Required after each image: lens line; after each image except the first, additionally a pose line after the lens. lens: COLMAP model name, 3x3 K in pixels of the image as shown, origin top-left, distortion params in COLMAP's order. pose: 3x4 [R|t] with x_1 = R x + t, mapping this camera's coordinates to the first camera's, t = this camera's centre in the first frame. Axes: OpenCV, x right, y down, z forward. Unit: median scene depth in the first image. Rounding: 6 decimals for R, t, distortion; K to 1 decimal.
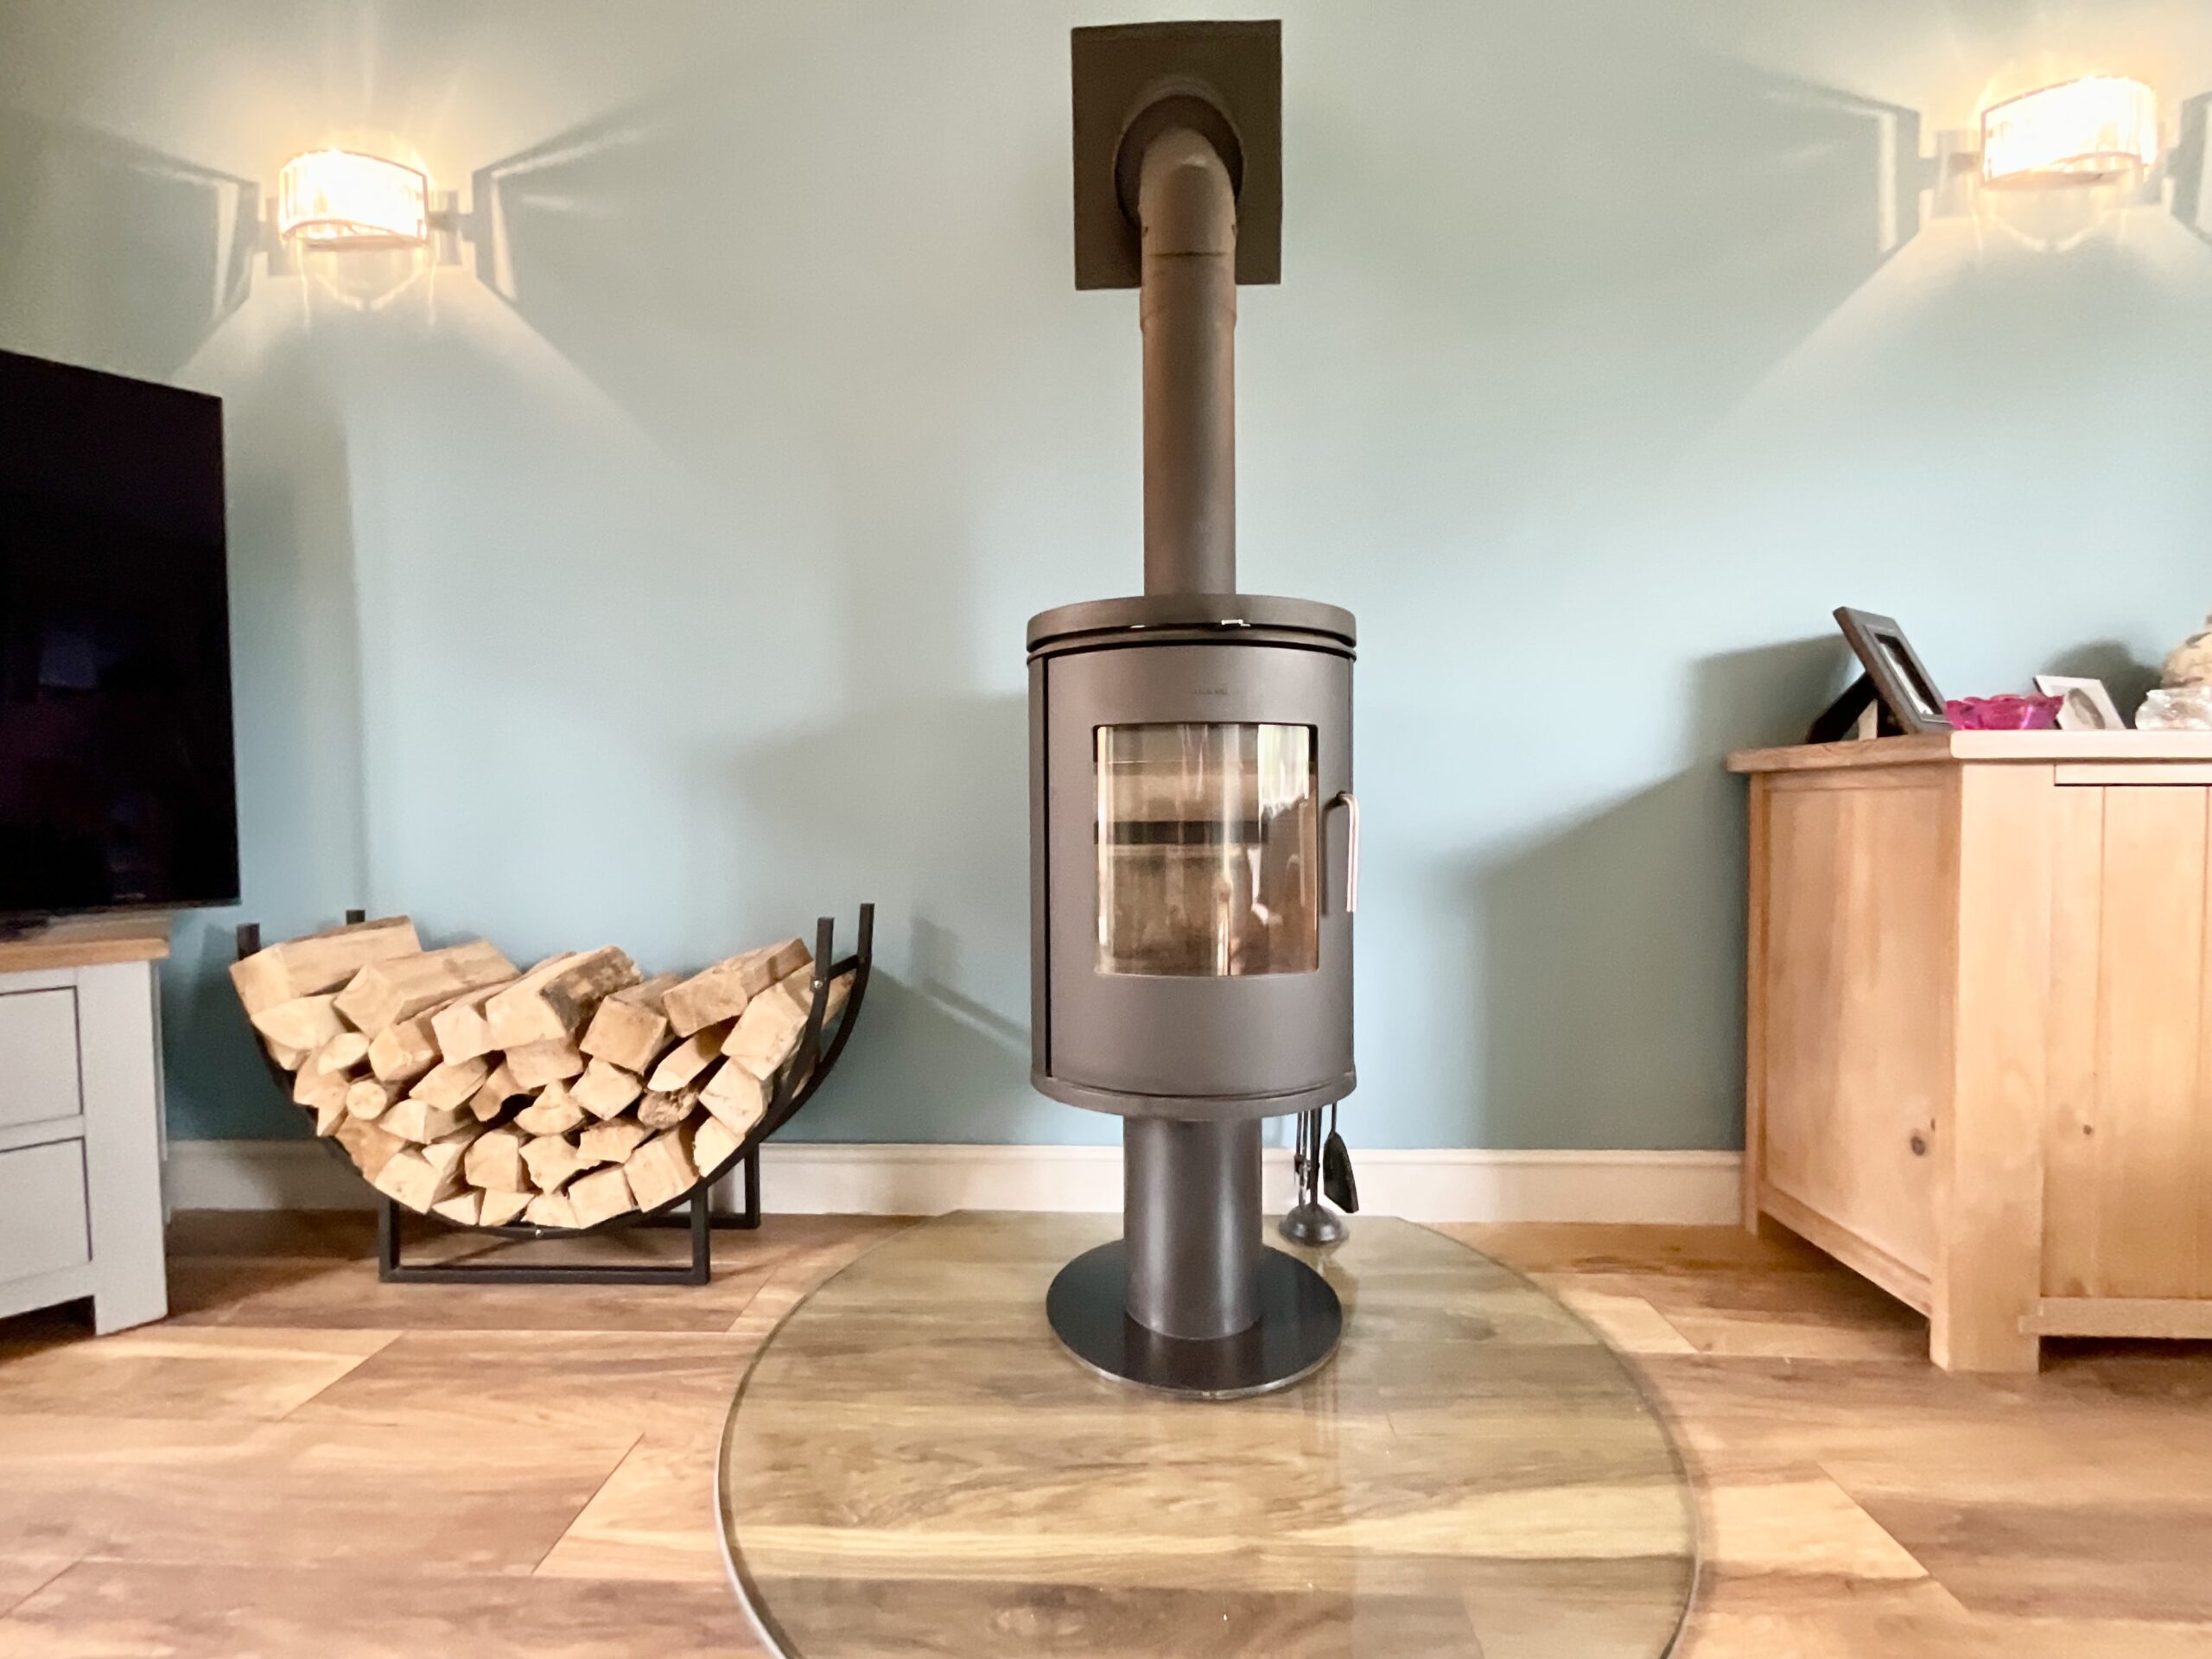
lens RADIAL K [[899.6, 0, 1119.1], [0, 899.6, 826.7], [0, 0, 1]] dist [-0.003389, 0.000023]
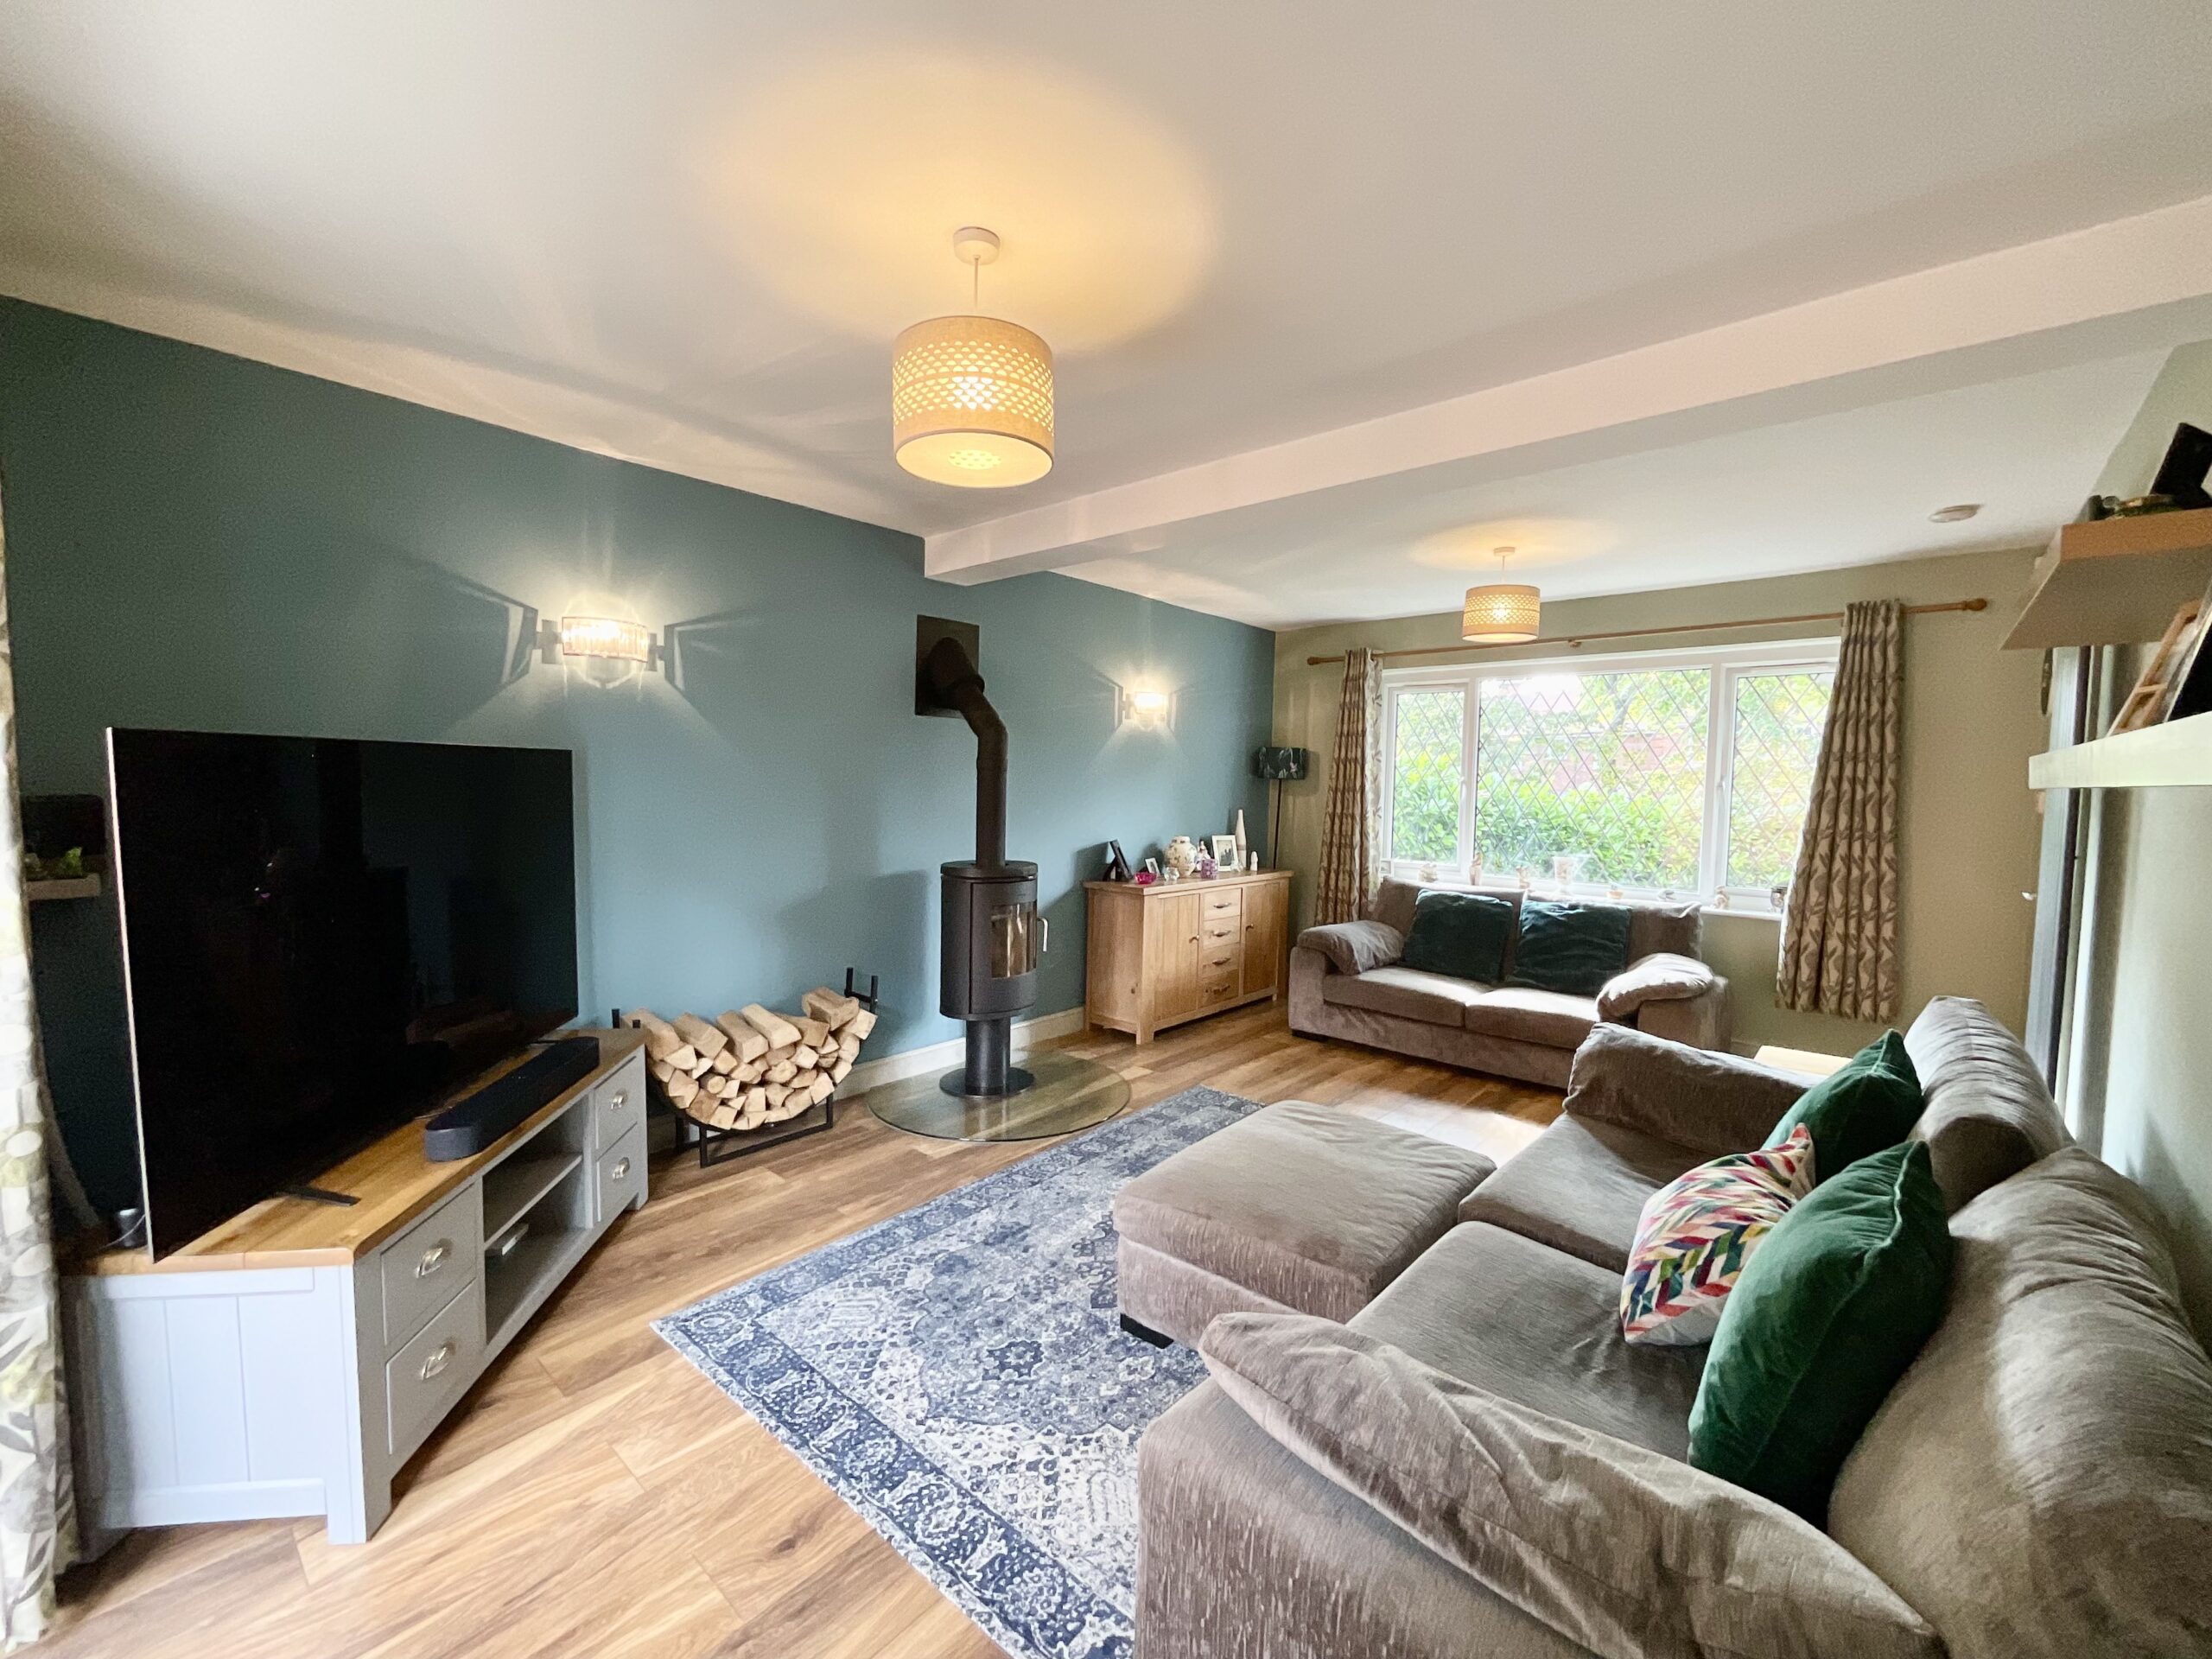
lens RADIAL K [[899.6, 0, 1117.0], [0, 899.6, 827.8], [0, 0, 1]] dist [-0.003389, 0.000023]
pose [[0.617052, -0.019449, 0.786682, -1.950769], [-0.010750, 0.999393, 0.033139, -0.426819], [-0.786849, -0.028905, 0.616468, -1.173042]]
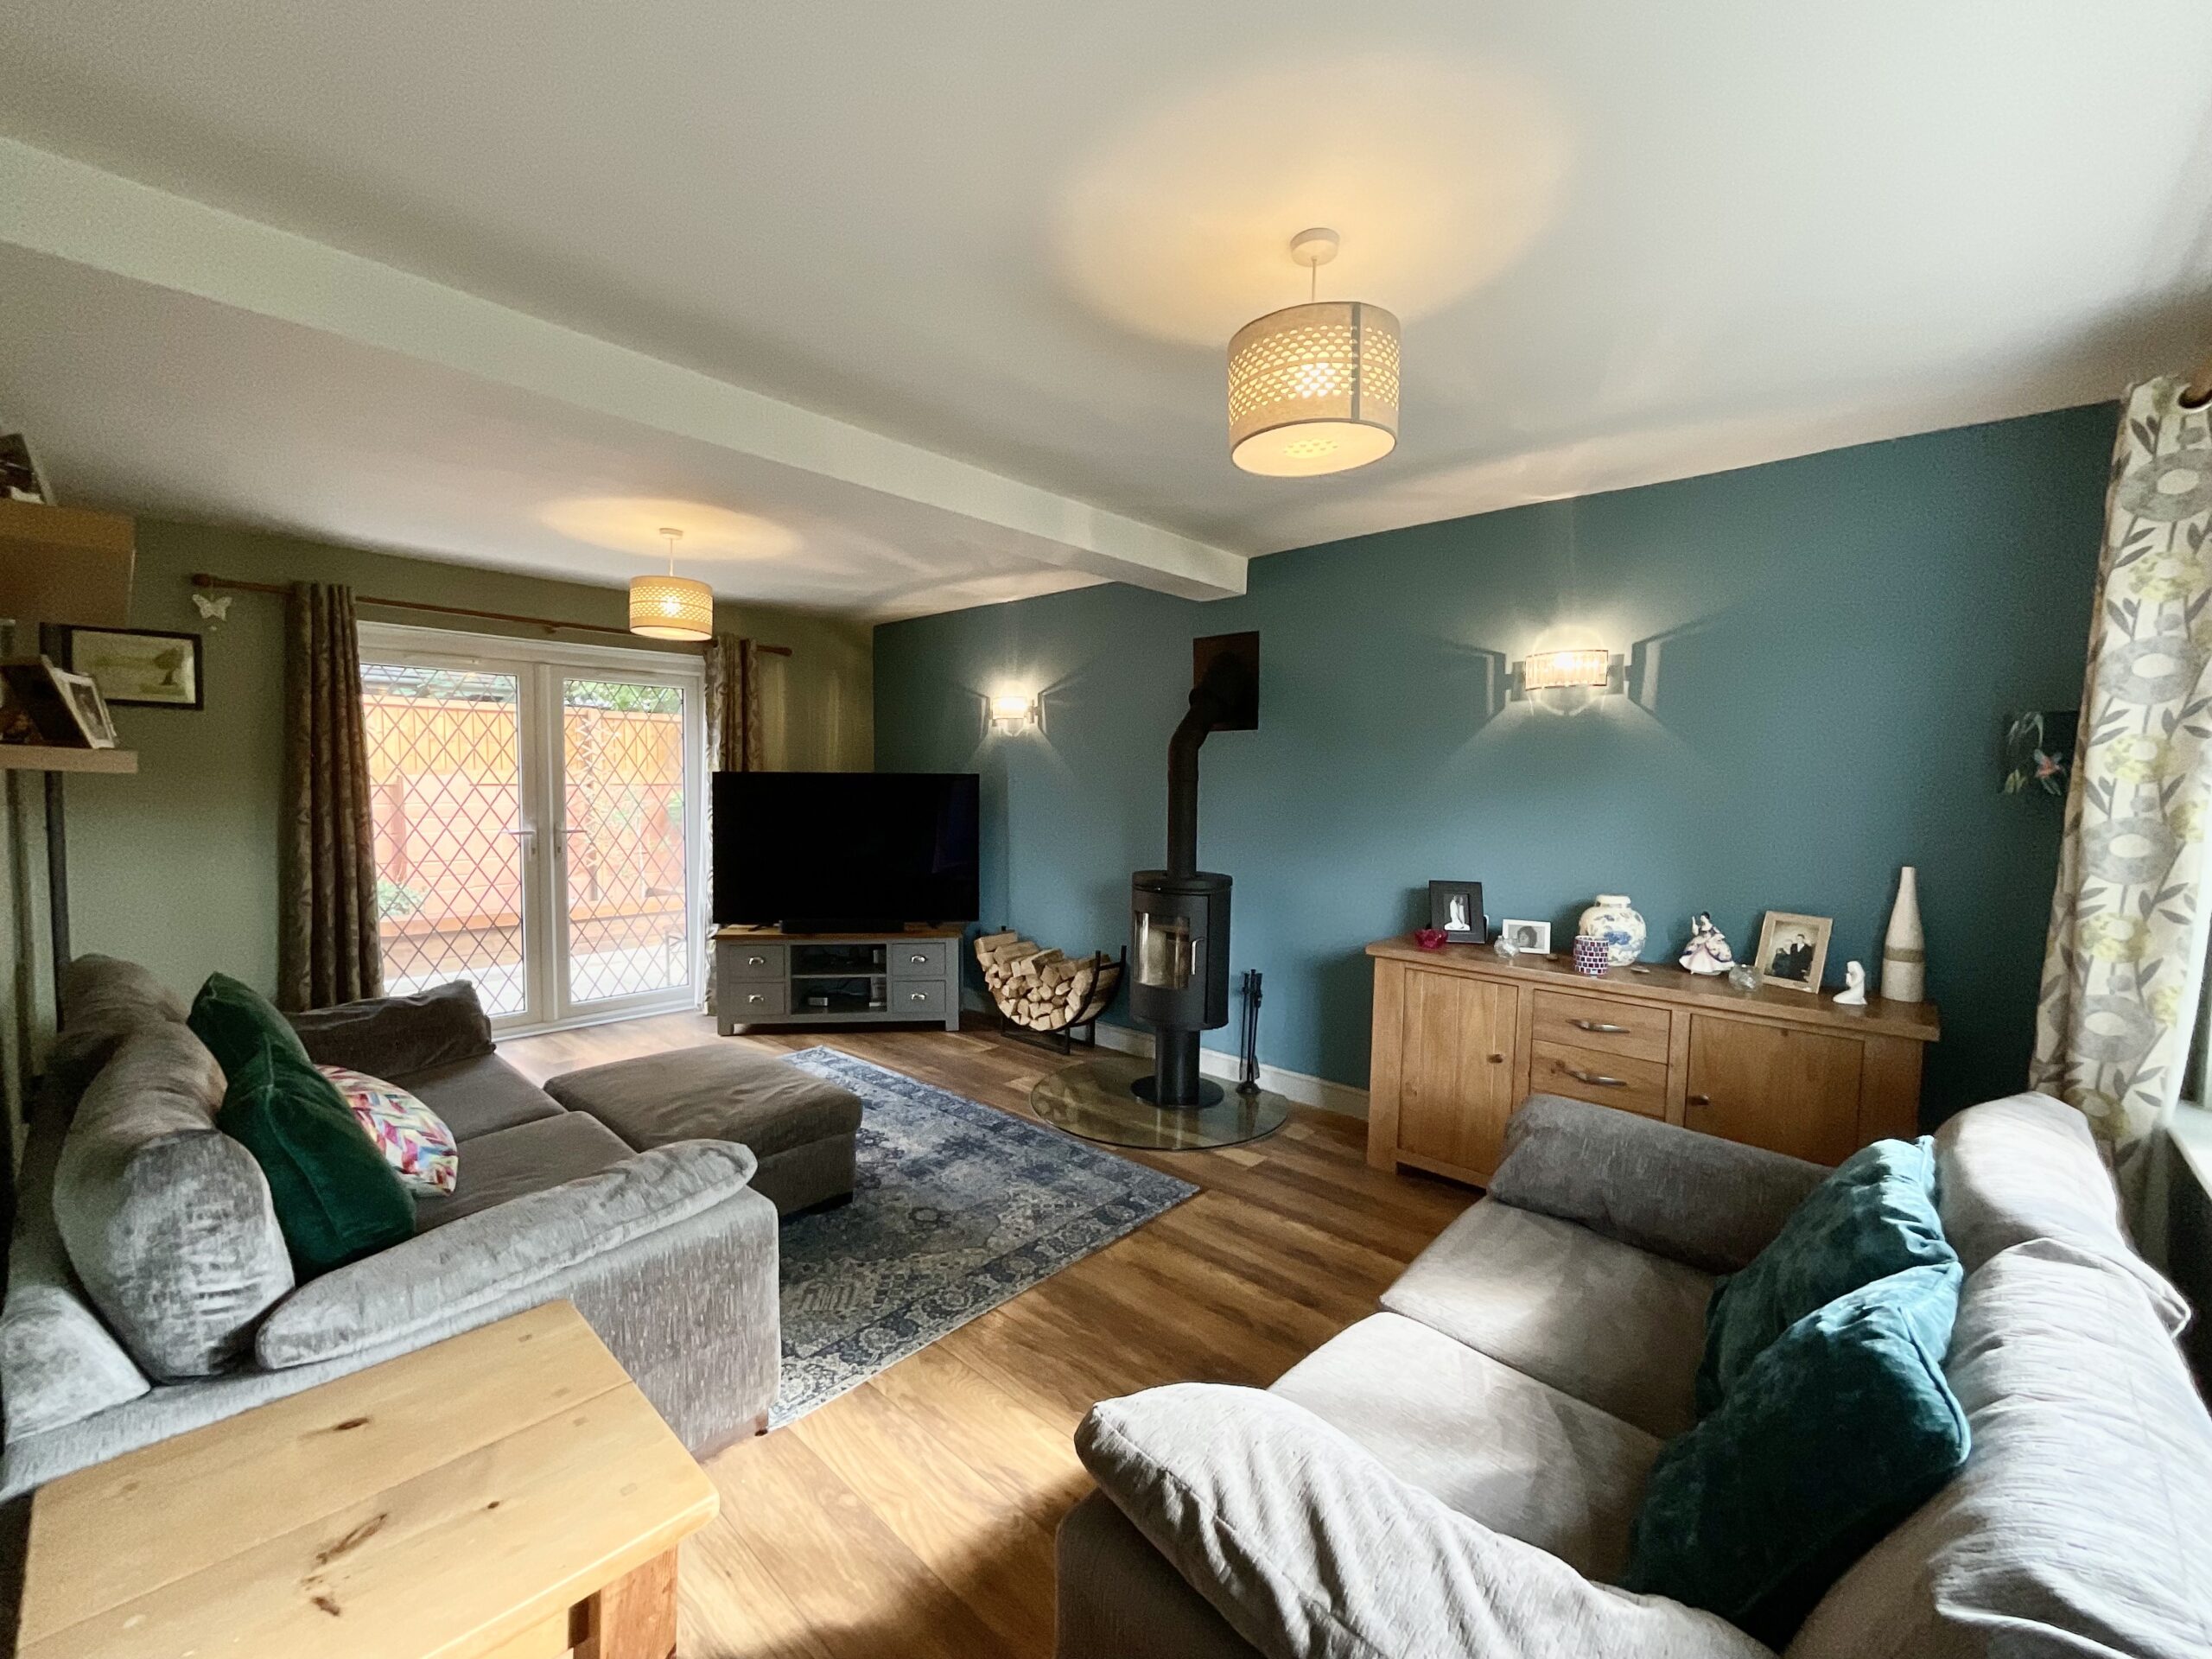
lens RADIAL K [[899.6, 0, 1120.4], [0, 899.6, 839.5], [0, 0, 1]] dist [-0.003389, 0.000023]
pose [[0.773597, 0.061121, -0.630723, 1.745674], [-0.040168, 0.998066, 0.047452, -0.453073], [0.632403, -0.011373, 0.774556, -1.445906]]
